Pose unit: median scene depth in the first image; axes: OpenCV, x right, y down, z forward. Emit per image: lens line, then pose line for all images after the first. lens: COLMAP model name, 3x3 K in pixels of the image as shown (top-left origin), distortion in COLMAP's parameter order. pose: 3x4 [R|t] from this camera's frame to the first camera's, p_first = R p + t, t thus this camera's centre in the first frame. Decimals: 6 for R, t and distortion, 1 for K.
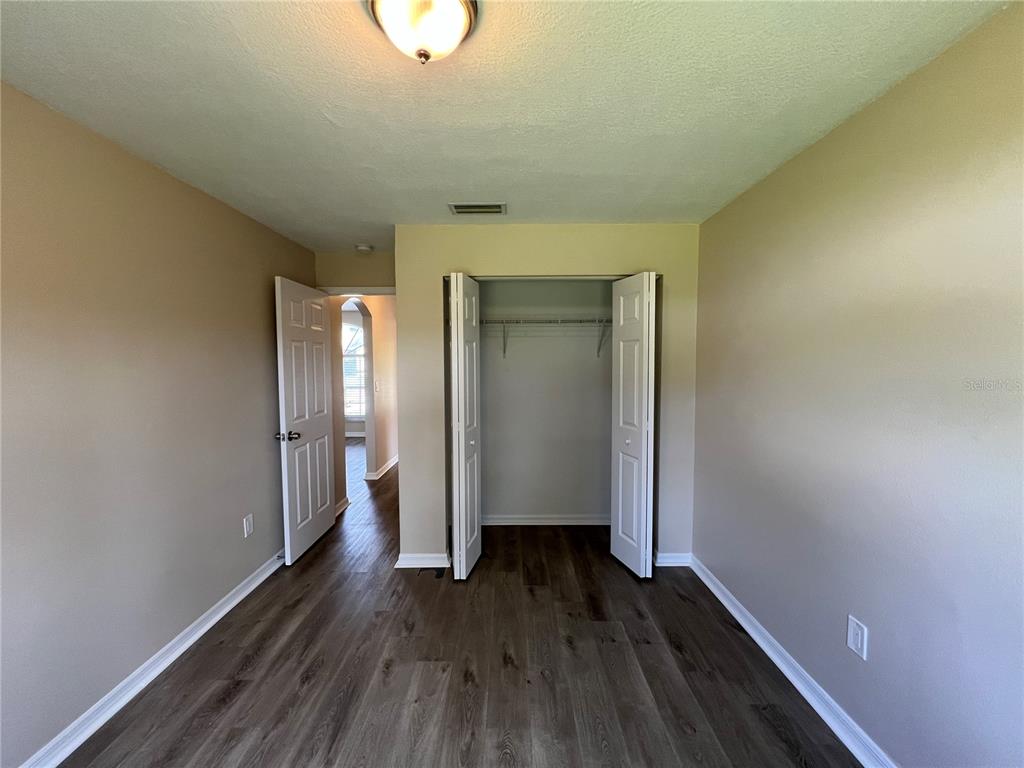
lens RADIAL K [[410.4, 0, 508.8], [0, 410.4, 385.6], [0, 0, 1]] dist [-0.004853, 0.001218]
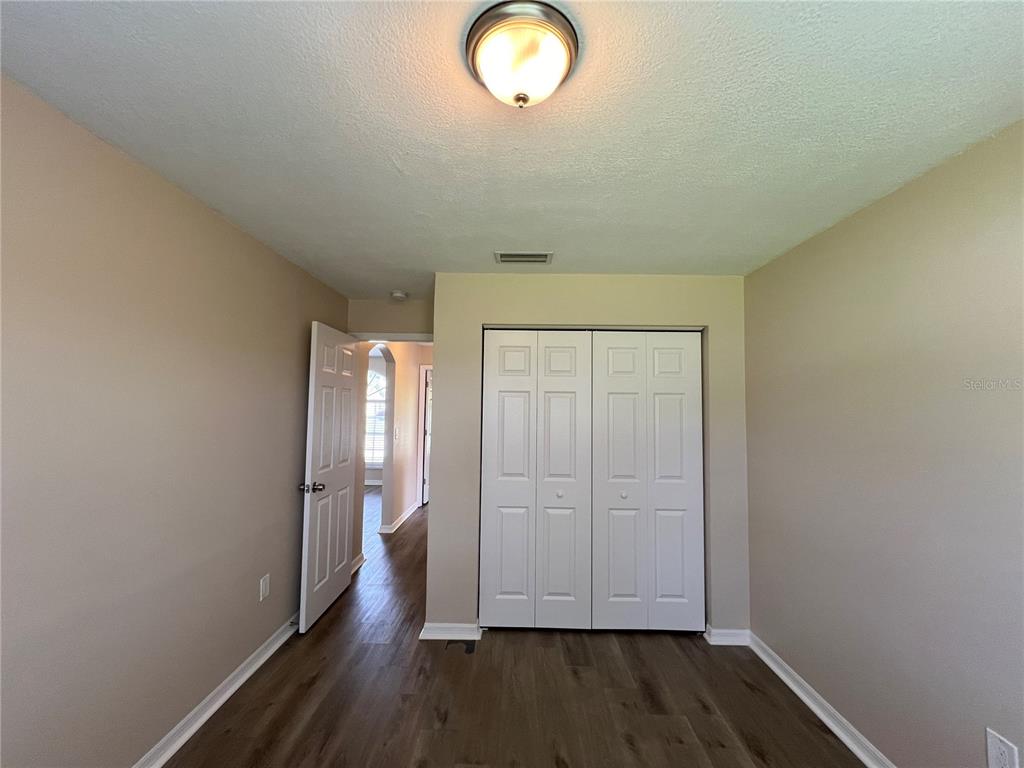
lens RADIAL K [[410.4, 0, 508.0], [0, 410.4, 385.3], [0, 0, 1]] dist [-0.004853, 0.001218]
pose [[0.999734, 0.018268, -0.014101, -0.092064], [-0.019771, 0.993158, -0.115089, -0.010872], [0.011902, 0.115337, 0.993255, 0.050887]]
